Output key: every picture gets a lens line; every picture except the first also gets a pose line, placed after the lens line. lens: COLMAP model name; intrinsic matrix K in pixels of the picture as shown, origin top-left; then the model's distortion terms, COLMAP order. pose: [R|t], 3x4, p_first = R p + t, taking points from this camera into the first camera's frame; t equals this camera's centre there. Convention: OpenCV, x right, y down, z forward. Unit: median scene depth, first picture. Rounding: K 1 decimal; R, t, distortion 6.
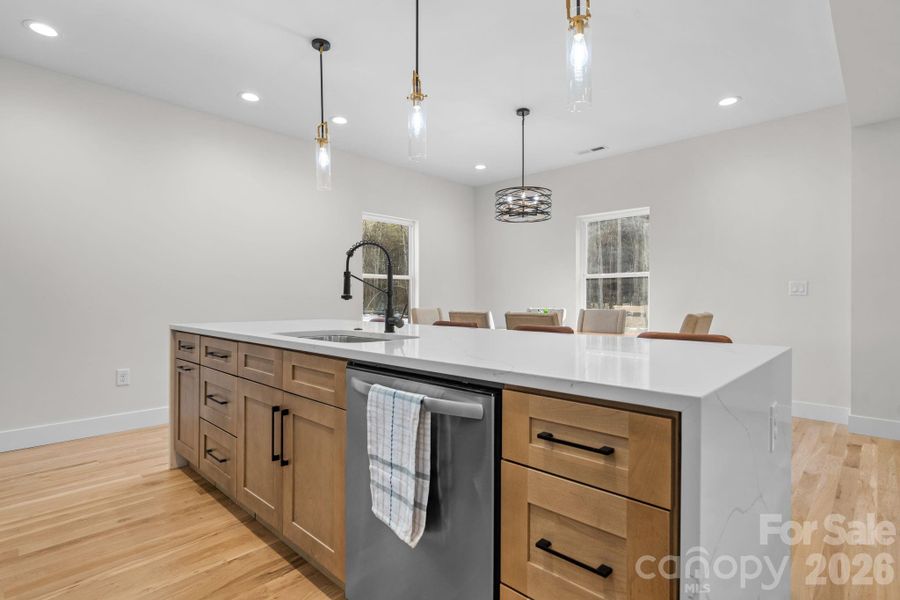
lens RADIAL K [[471.5, 0, 431.4], [0, 471.5, 302.0], [0, 0, 1]] dist [0.002358, -0.000451]
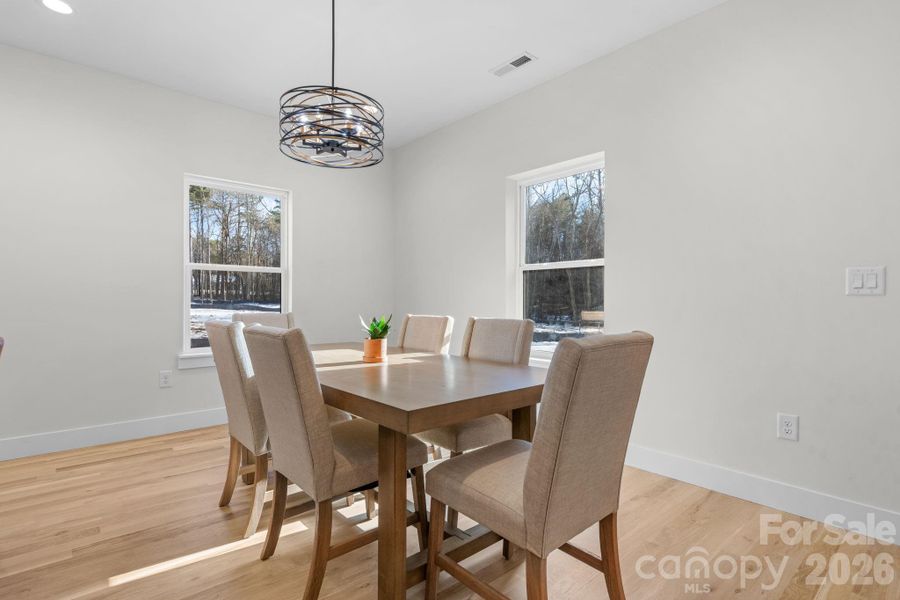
lens RADIAL K [[437.2, 0, 453.9], [0, 437.2, 303.7], [0, 0, 1]] dist [0.000514, 0.001206]
pose [[0.996371, 0.007259, -0.084809, 0.388901], [-0.007371, 0.999972, -0.001003, -0.001503], [0.084799, 0.001624, 0.996397, 0.508661]]
